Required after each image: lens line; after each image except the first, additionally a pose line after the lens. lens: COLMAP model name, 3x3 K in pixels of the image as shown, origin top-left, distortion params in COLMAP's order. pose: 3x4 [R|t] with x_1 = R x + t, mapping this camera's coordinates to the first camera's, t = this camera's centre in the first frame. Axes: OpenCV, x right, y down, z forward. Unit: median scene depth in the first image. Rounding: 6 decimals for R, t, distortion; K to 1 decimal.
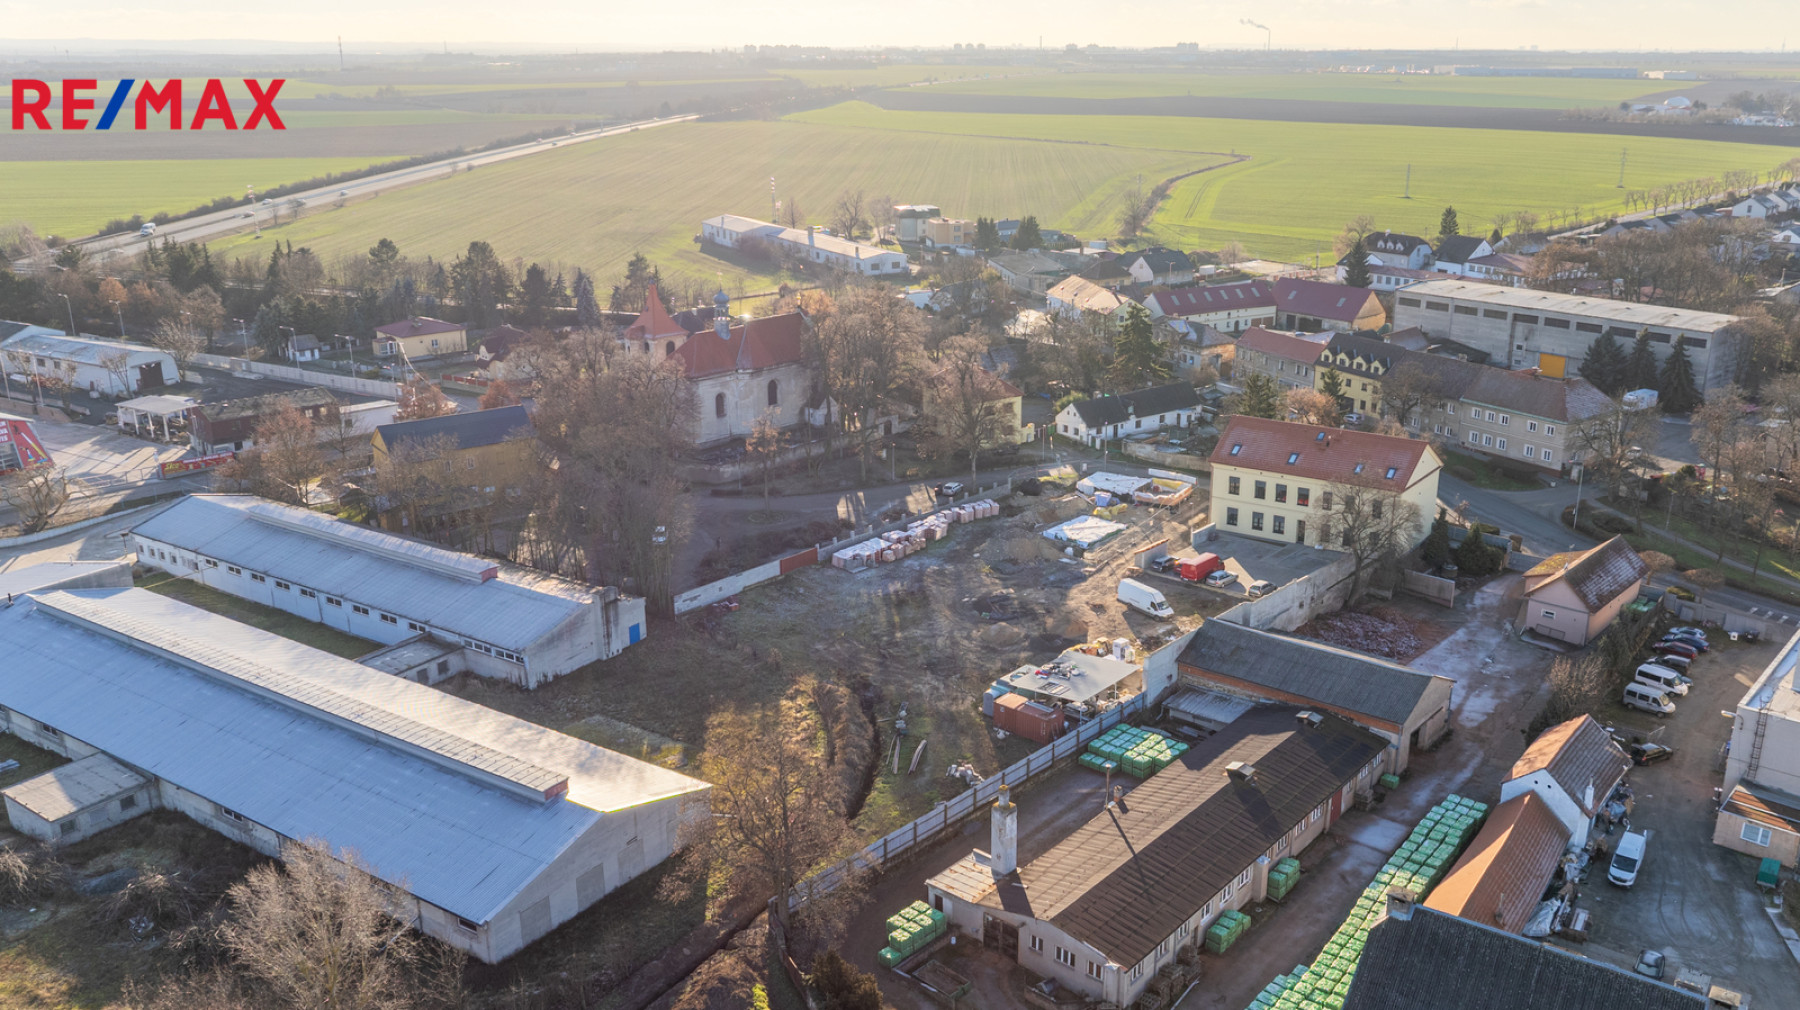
lens RADIAL K [[1450.4, 0, 910.2], [0, 1450.4, 515.2], [0, 0, 1]] dist [-0.002443, -0.043585]
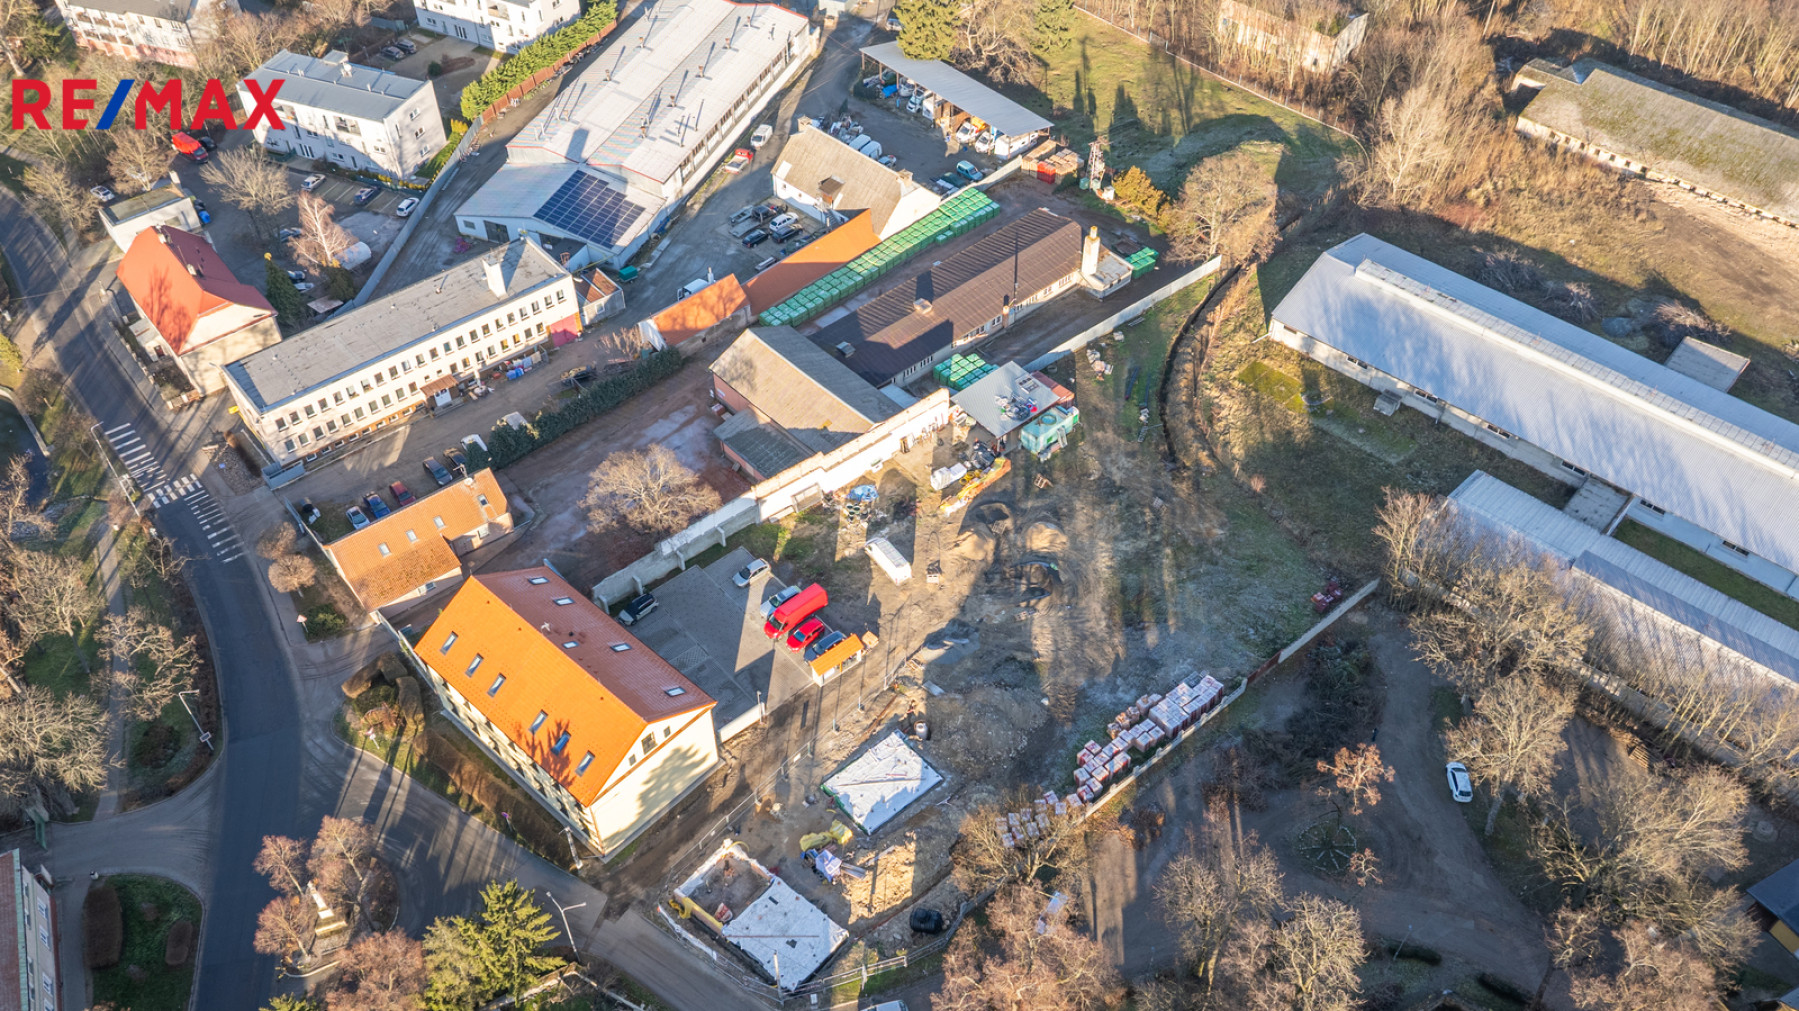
lens RADIAL K [[1449.6, 0, 909.7], [0, 1449.6, 515.7], [0, 0, 1]] dist [-0.002443, -0.043585]
pose [[-0.990775, -0.092863, 0.098699, 0.053645], [0.048542, 0.436796, 0.898250, -0.782137], [-0.126526, 0.894755, -0.428259, 1.323770]]
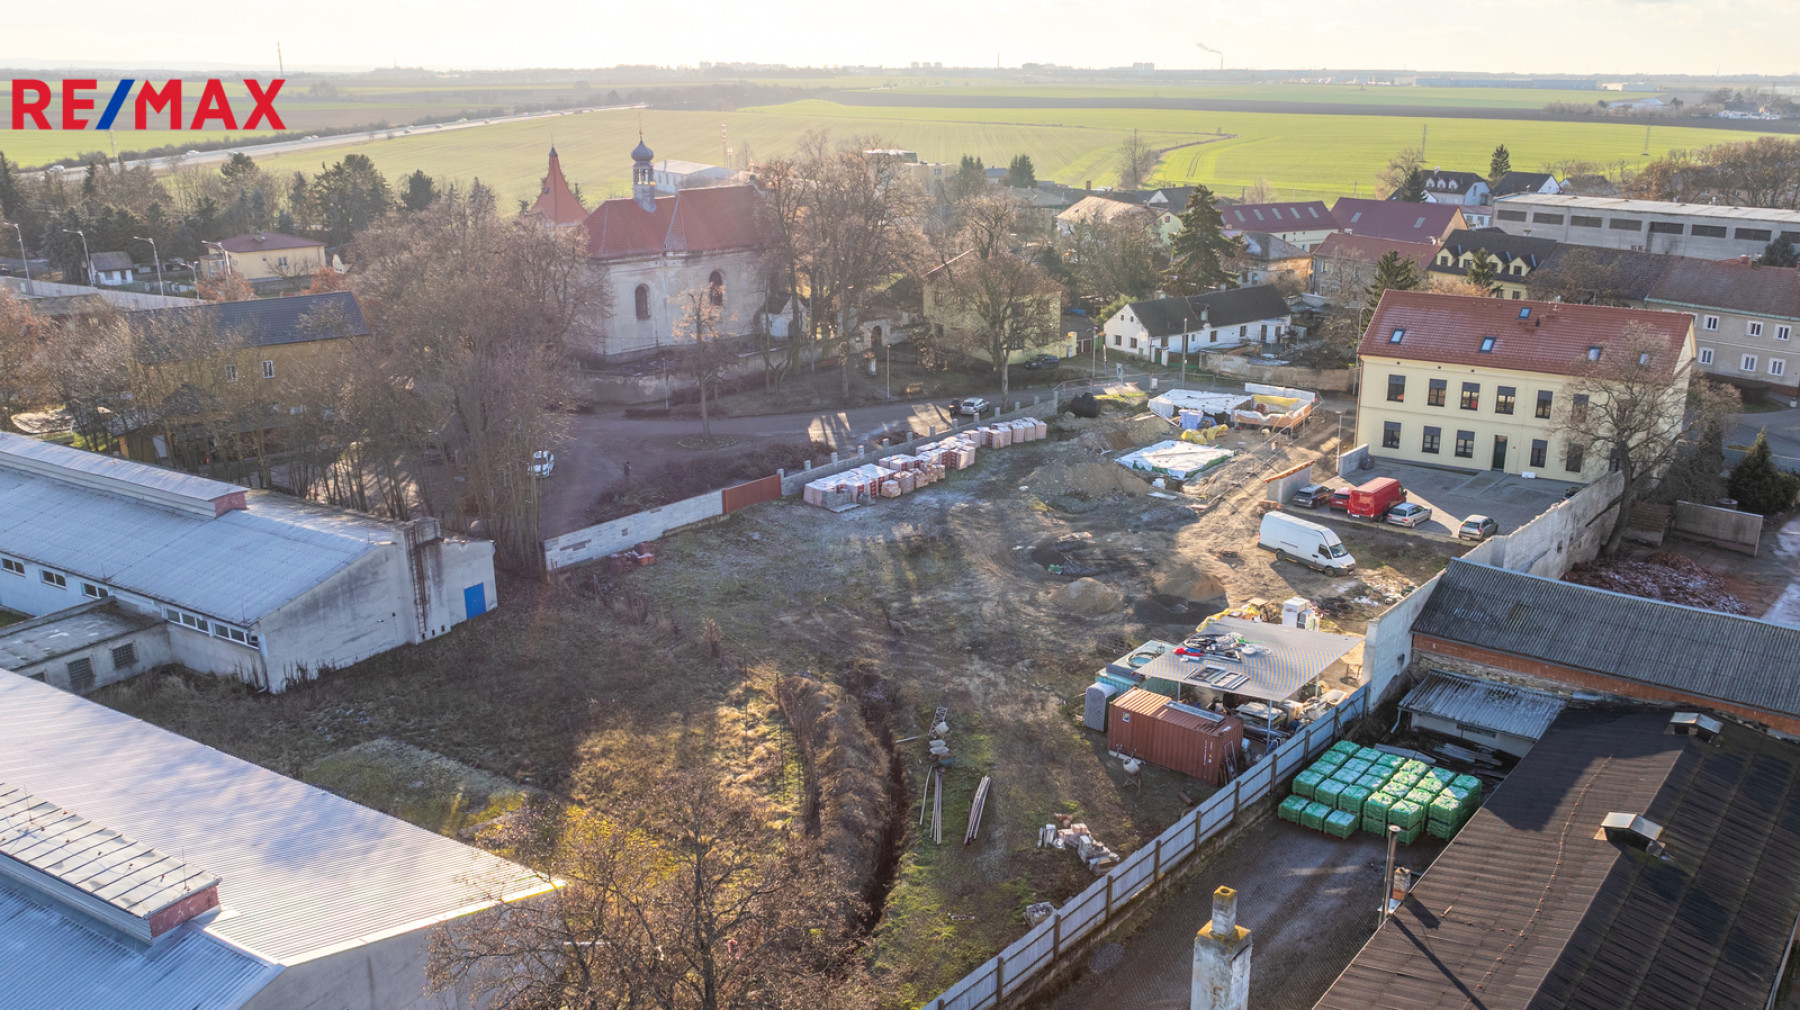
lens RADIAL K [[1435.0, 0, 939.4], [0, 1435.0, 538.5], [0, 0, 1]] dist [-0.015676, -0.016055]
pose [[0.998763, -0.006230, 0.049323, -0.025953], [0.006183, 0.999980, 0.001106, 0.052041], [-0.049329, -0.000800, 0.998782, 0.369621]]
